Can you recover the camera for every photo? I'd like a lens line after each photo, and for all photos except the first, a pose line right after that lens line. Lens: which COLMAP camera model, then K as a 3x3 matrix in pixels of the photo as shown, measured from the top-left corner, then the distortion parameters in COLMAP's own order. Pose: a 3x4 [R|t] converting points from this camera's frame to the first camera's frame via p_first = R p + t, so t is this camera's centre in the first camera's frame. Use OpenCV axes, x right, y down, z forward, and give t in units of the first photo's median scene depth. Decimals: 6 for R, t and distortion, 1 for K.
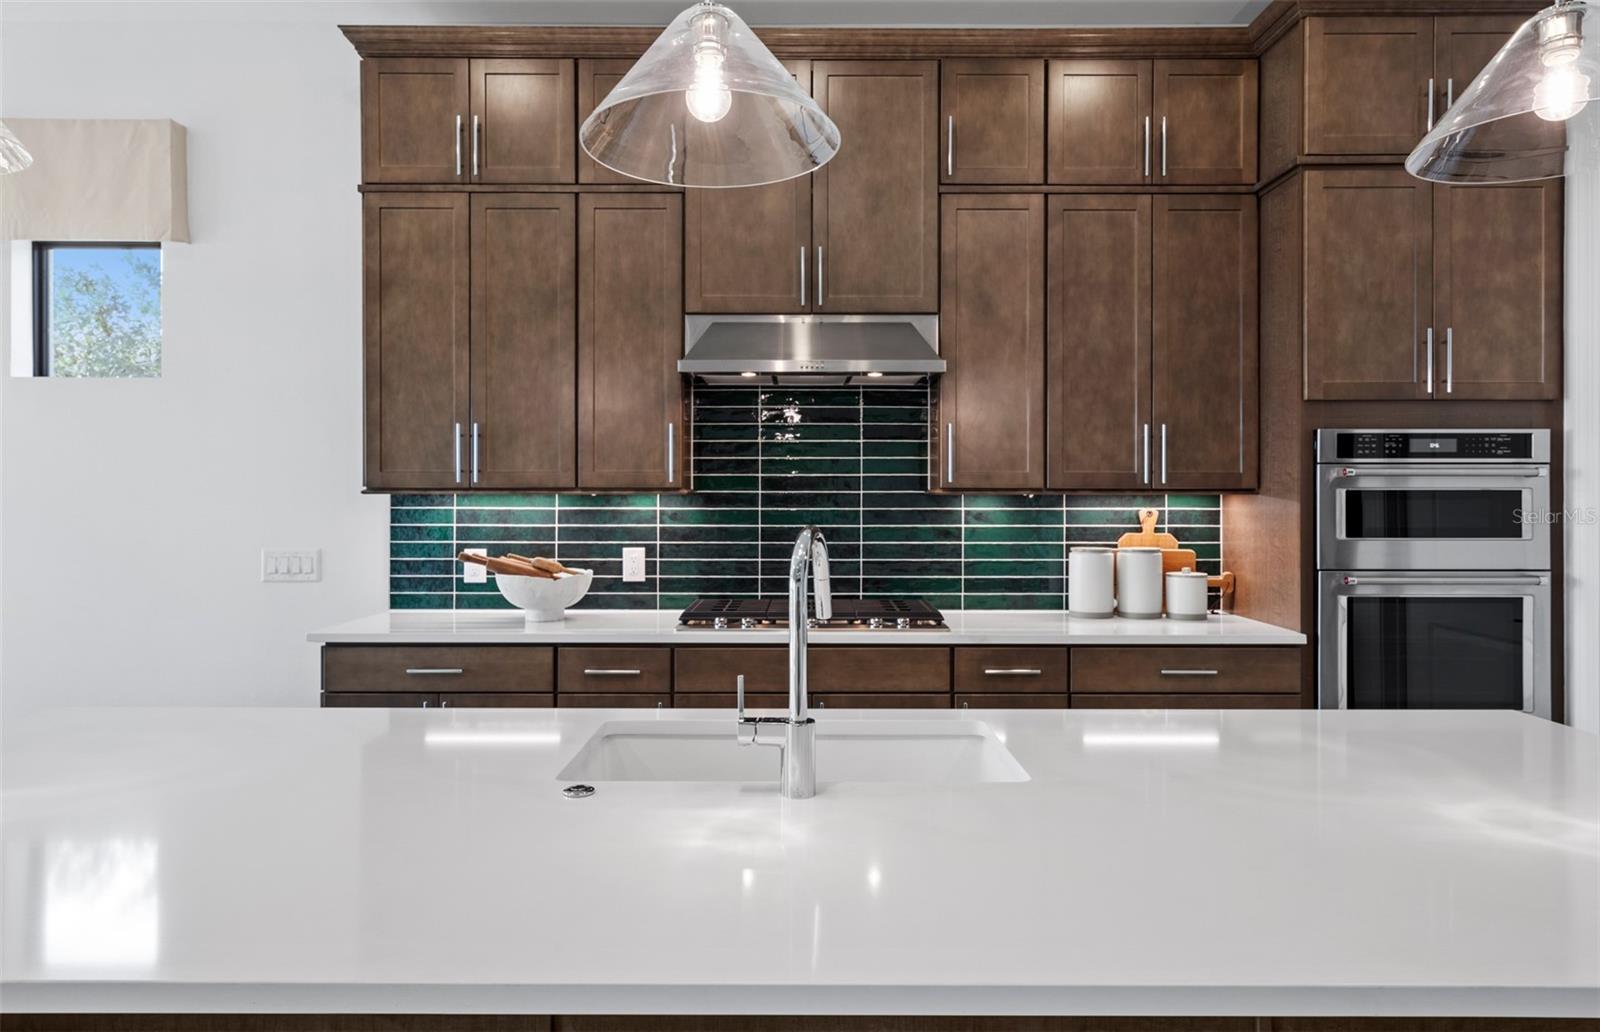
lens RADIAL K [[973.4, 0, 796.8], [0, 973.4, 499.1], [0, 0, 1]] dist [0.005637, 0.000169]
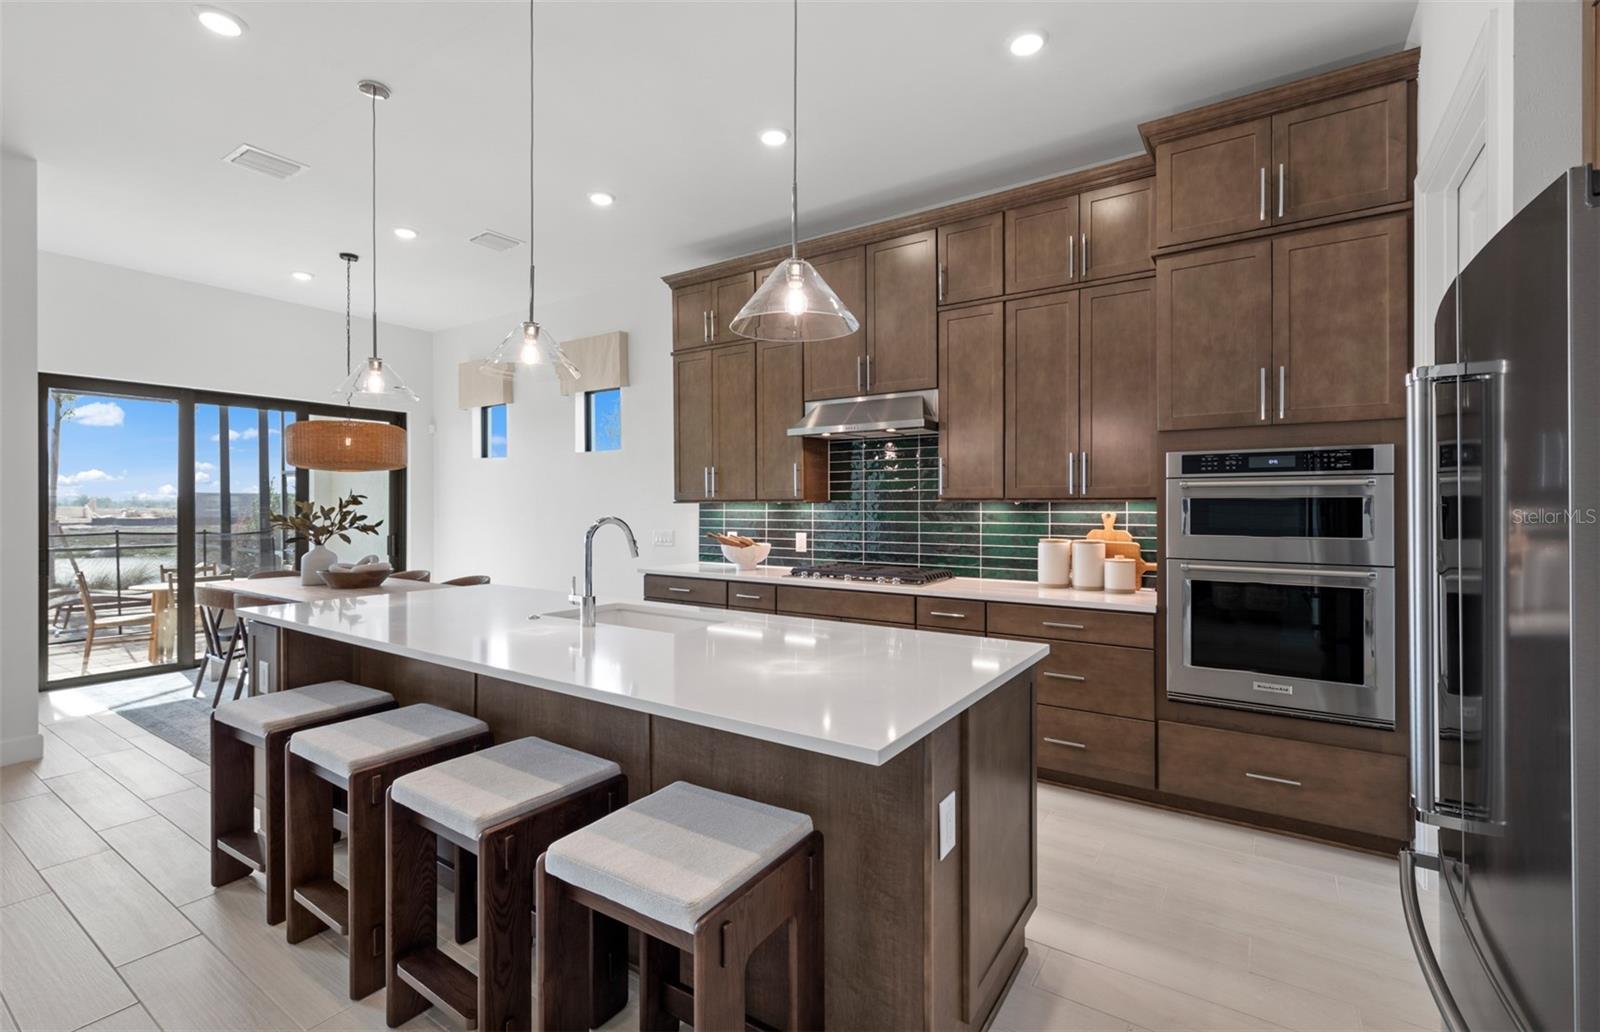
lens RADIAL K [[696.4, 0, 797.6], [0, 696.4, 508.9], [0, 0, 1]] dist [0.007350, -0.000103]
pose [[0.829461, 0.001092, -0.558564, 0.589337], [0.001316, 0.999991, 0.003909, 0.000848], [0.558563, -0.003977, 0.829453, -0.068116]]
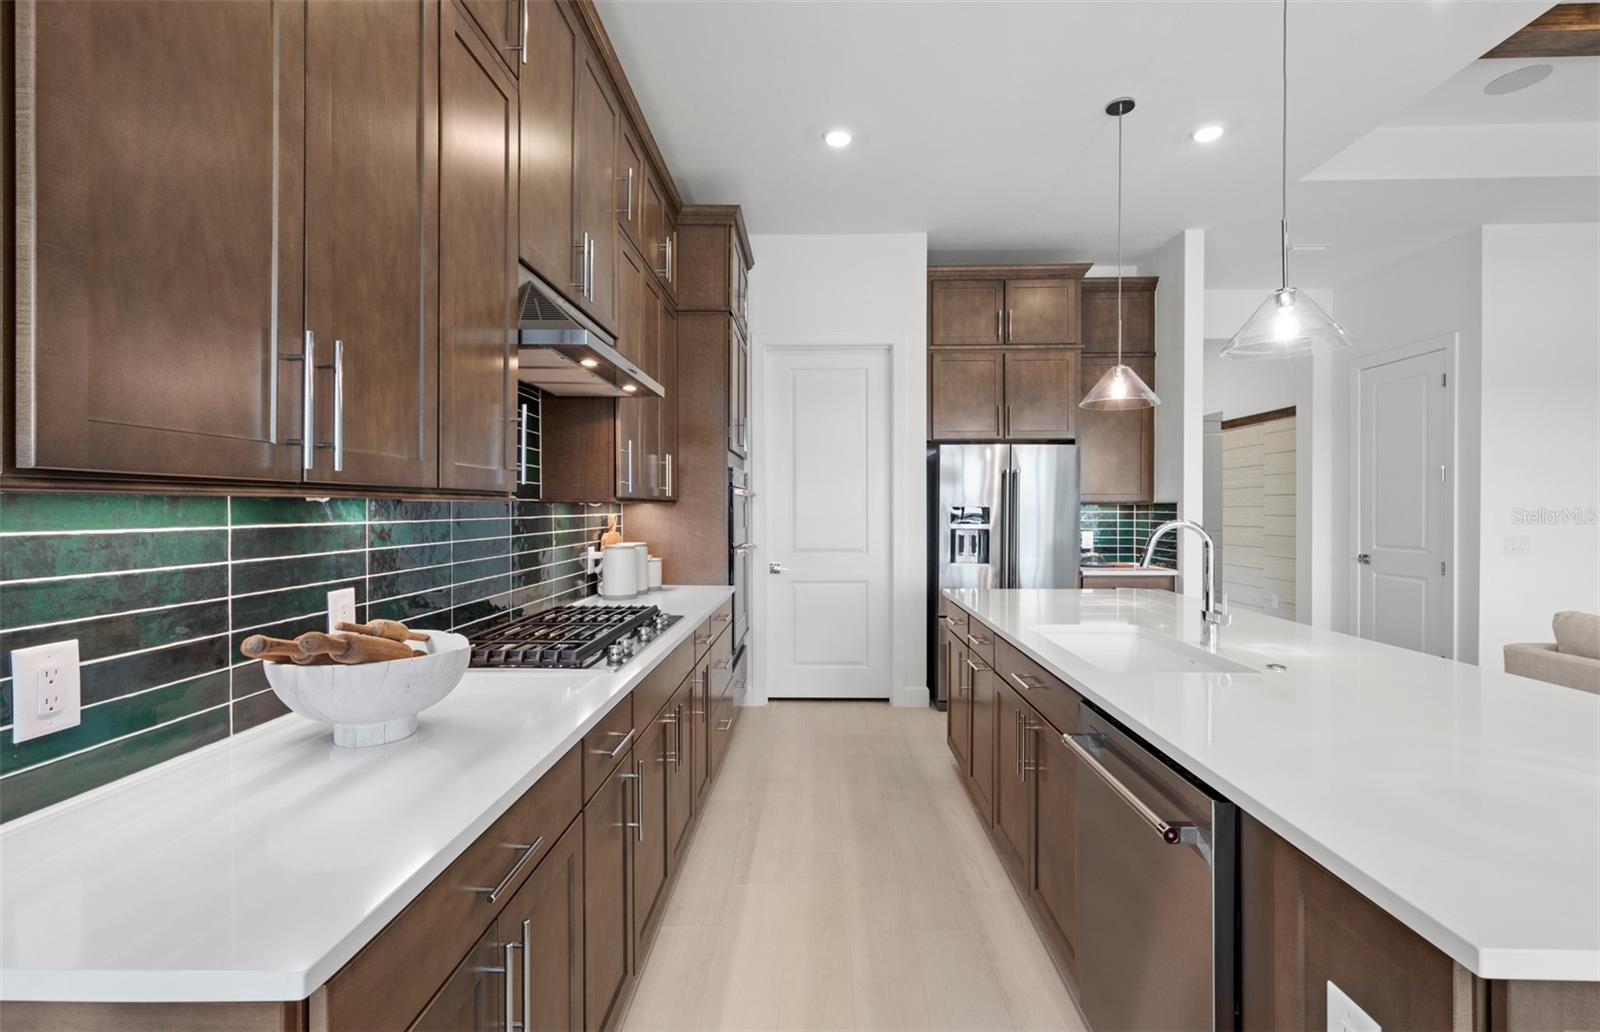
lens RADIAL K [[696.4, 0, 803.9], [0, 696.4, 515.8], [0, 0, 1]] dist [0.007350, -0.000103]
pose [[0.022724, -0.012699, 0.999661, -0.643823], [0.001393, 0.999919, 0.012671, -0.000357], [-0.999741, 0.001105, 0.022740, 0.769978]]
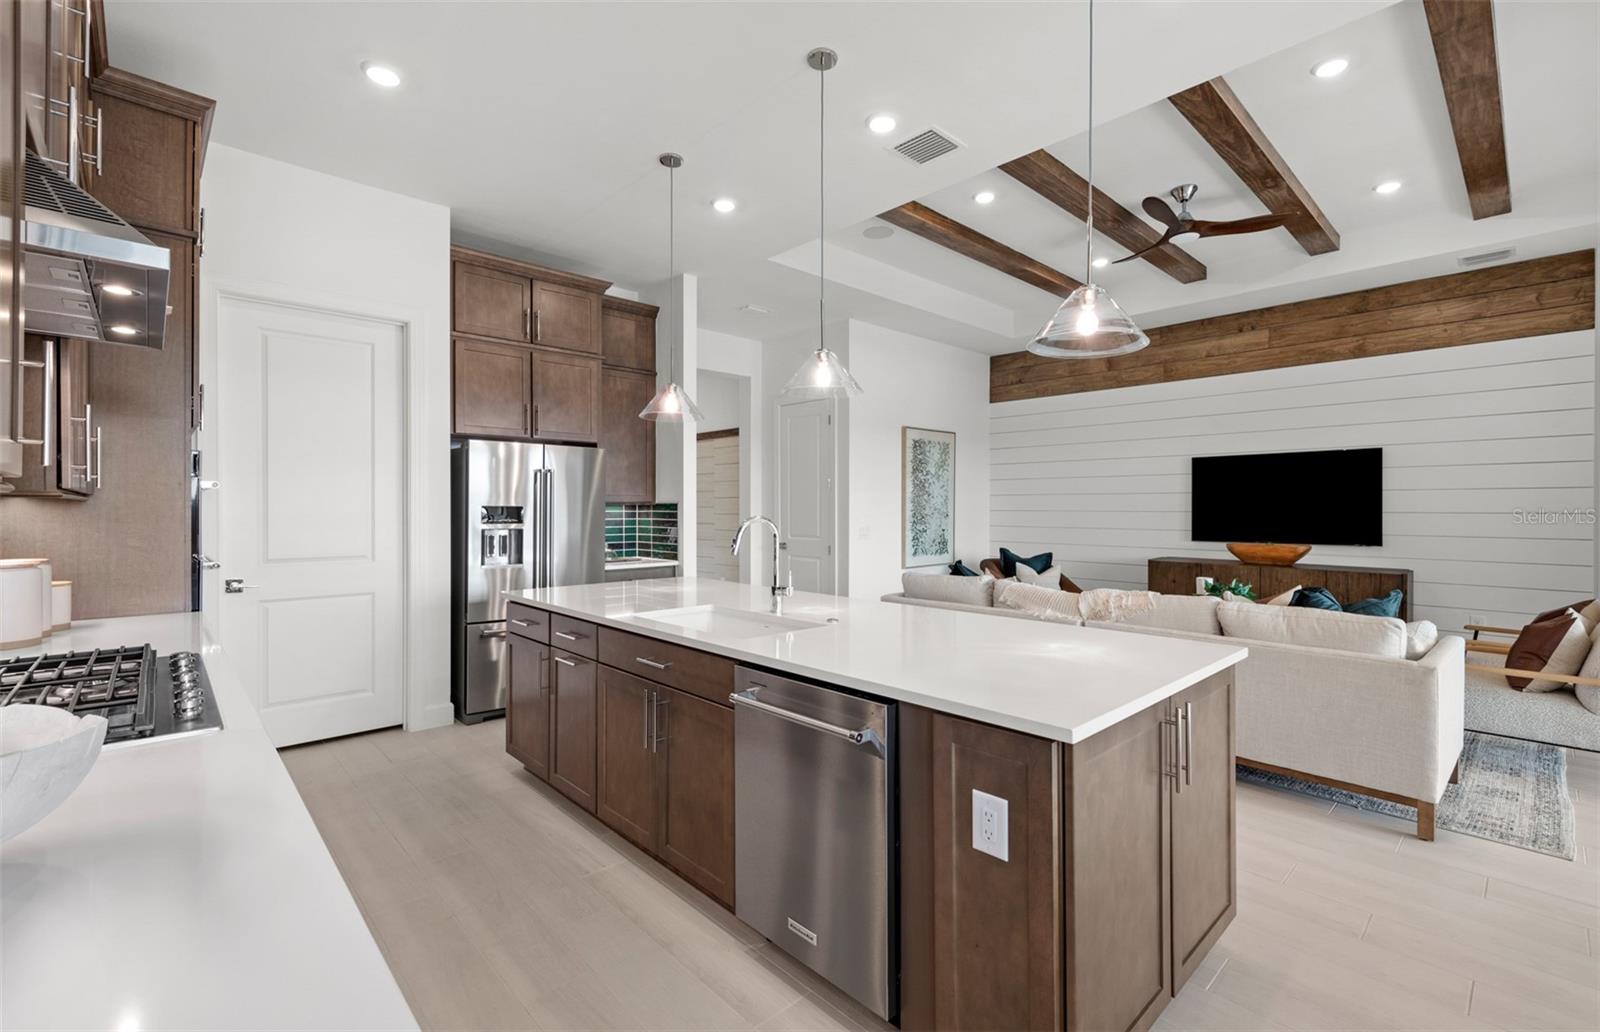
lens RADIAL K [[696.4, 0, 807.4], [0, 696.4, 510.9], [0, 0, 1]] dist [0.007350, -0.000103]
pose [[-0.689860, -0.003696, 0.723933, -0.623430], [-0.000666, 0.999990, 0.004471, 0.002631], [-0.723942, 0.002602, -0.689856, 0.960129]]
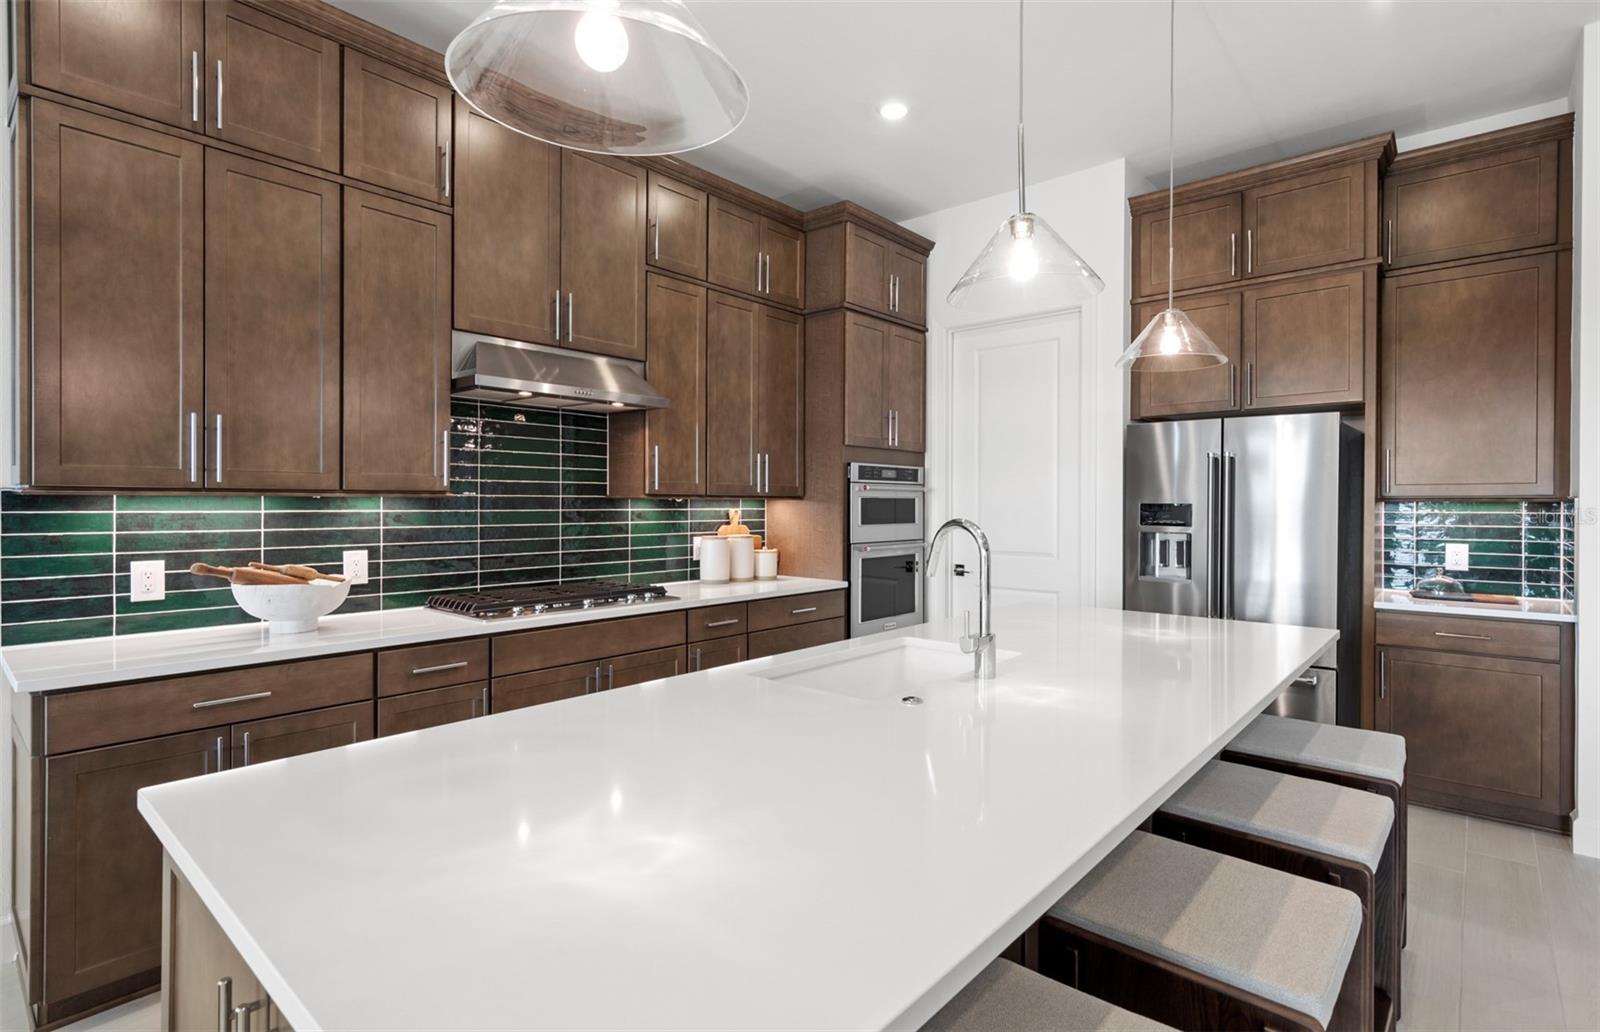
lens RADIAL K [[774.7, 0, 803.3], [0, 774.7, 509.8], [0, 0, 1]] dist [0.007798, -0.000741]
pose [[0.656948, -0.005283, 0.753918, -0.507239], [-0.002454, 0.999955, 0.009146, -0.000054], [-0.753932, -0.007859, 0.656905, 0.146009]]
